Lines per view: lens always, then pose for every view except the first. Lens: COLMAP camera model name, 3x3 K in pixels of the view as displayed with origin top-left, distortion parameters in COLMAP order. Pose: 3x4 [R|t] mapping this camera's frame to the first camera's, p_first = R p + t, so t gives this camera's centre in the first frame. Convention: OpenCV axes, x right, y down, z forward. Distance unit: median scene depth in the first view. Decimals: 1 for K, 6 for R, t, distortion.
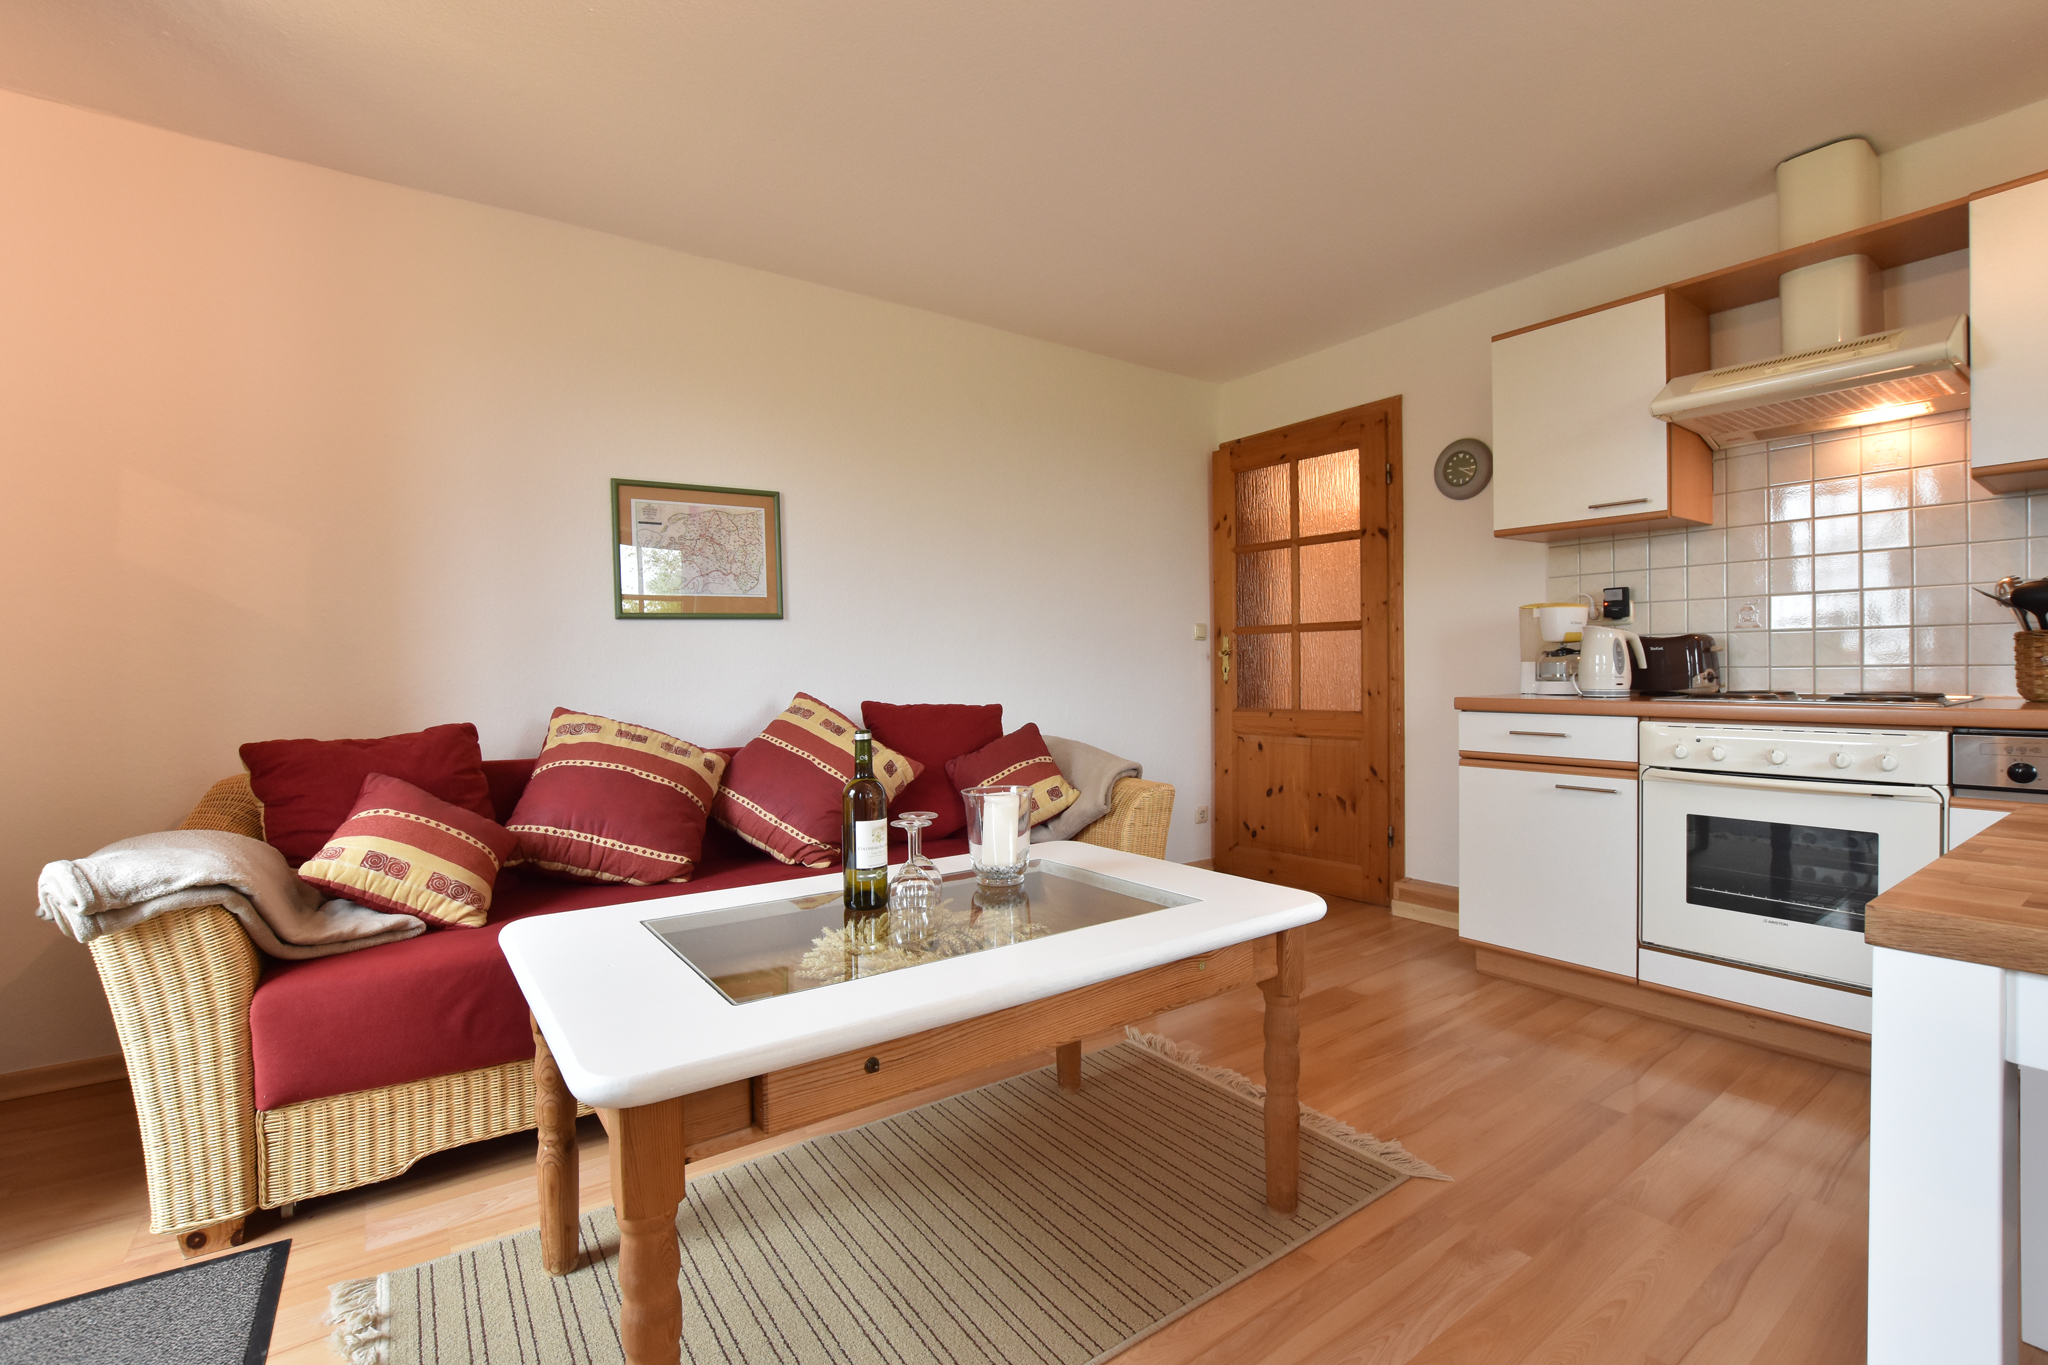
lens RADIAL K [[890.8, 0, 1024.0], [0, 890.8, 682.5], [0, 0, 1]] dist [-0.030132, 0.000318]
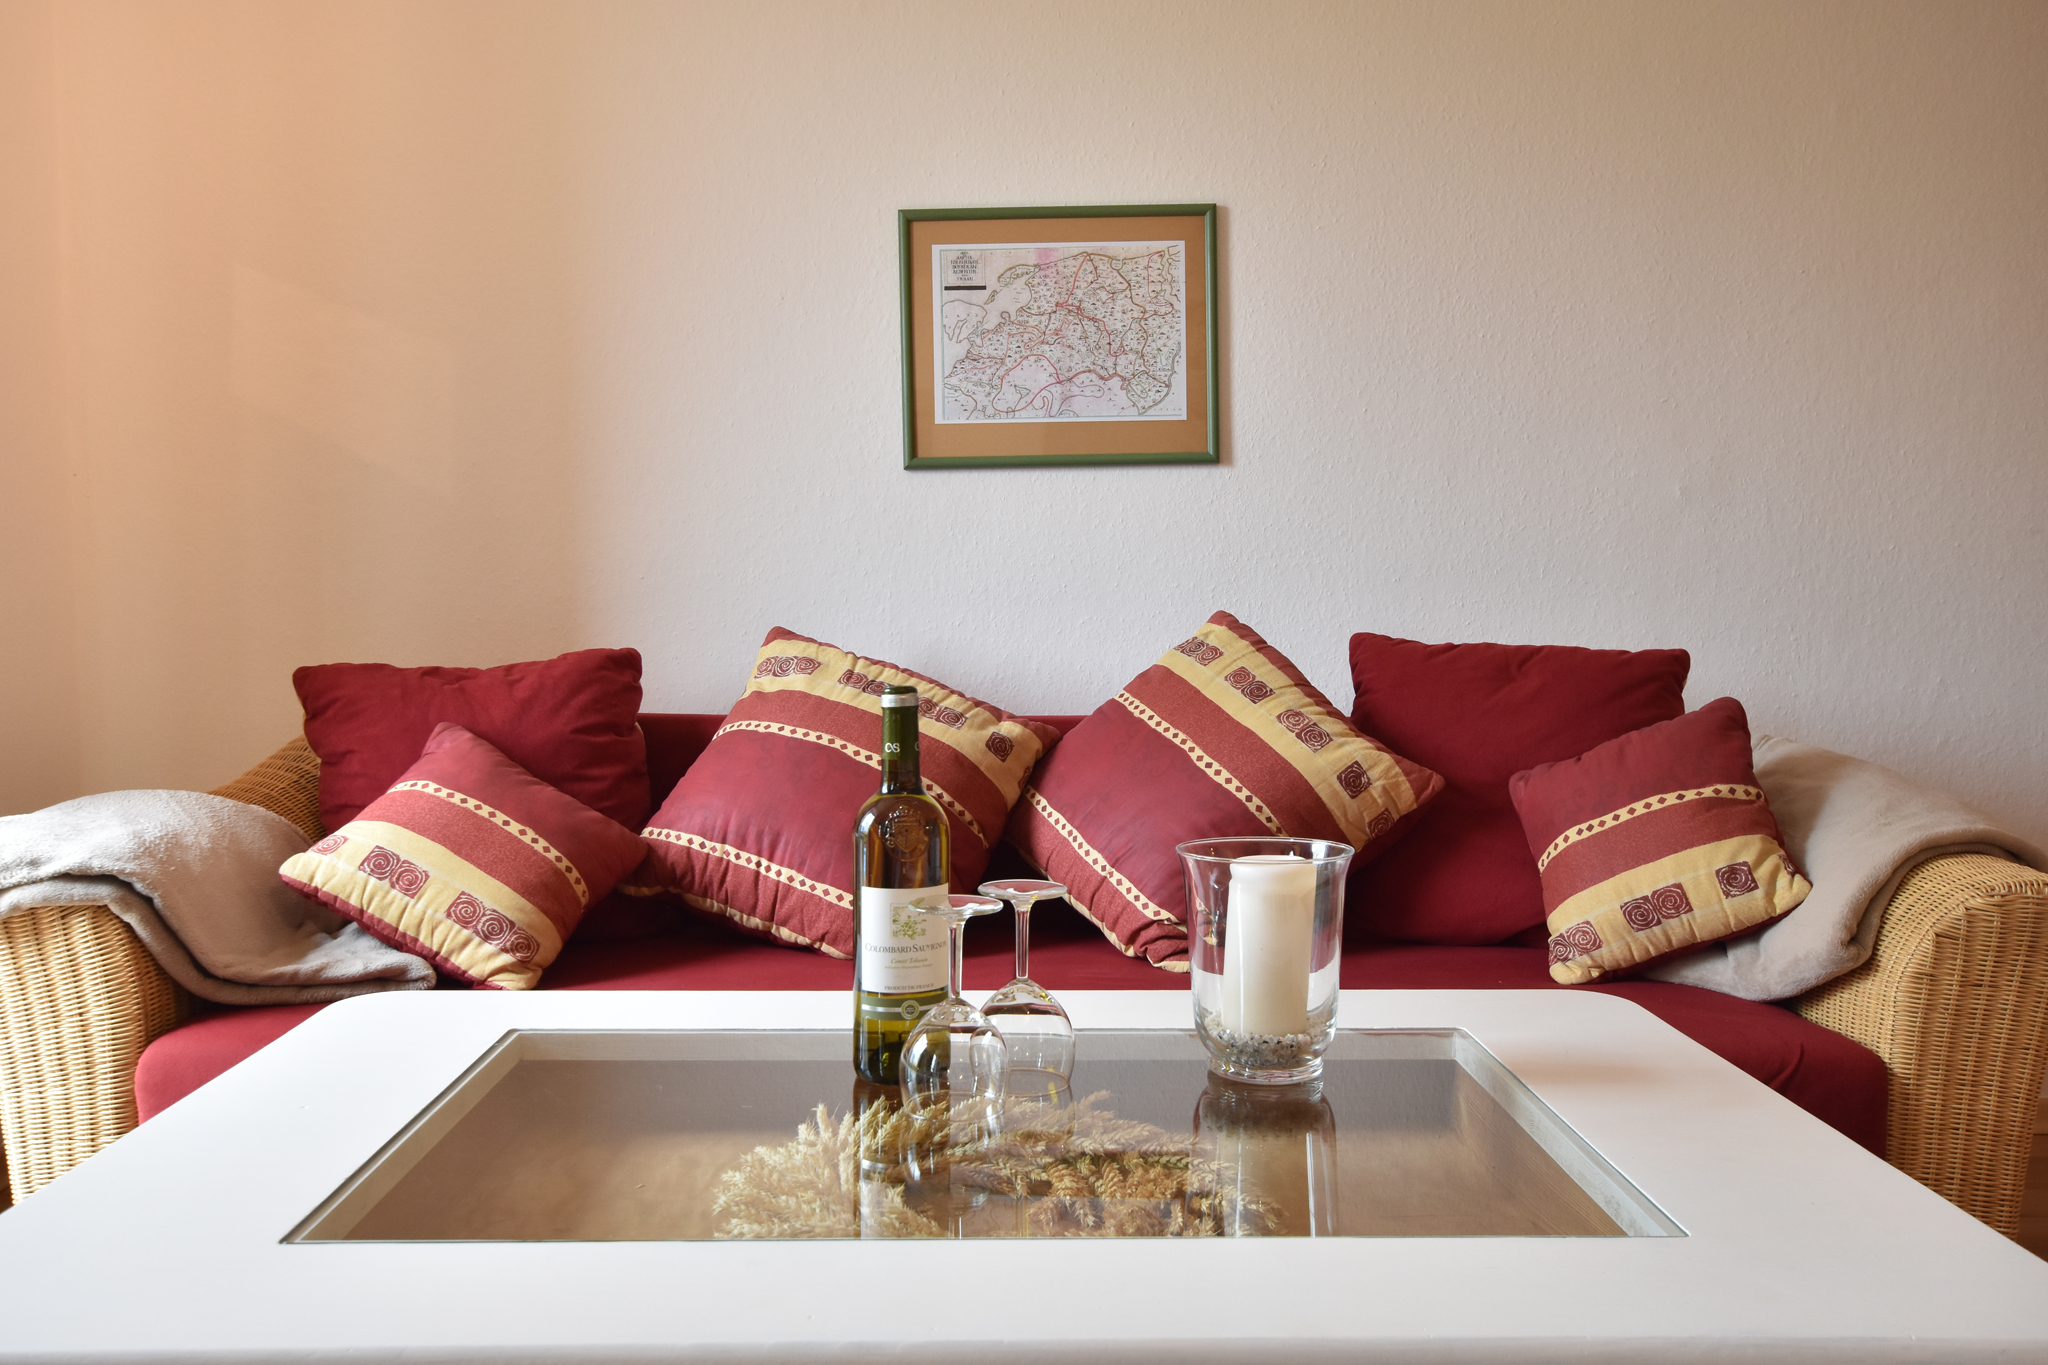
lens RADIAL K [[1683.6, 0, 1024.0], [0, 1683.6, 682.5], [0, 0, 1]] dist [-0.035671, 0.094010]
pose [[0.826617, 0.045203, -0.560946, 0.239391], [-0.018190, 0.998394, 0.053650, 0.003213], [0.562471, -0.034144, 0.826112, 0.225552]]
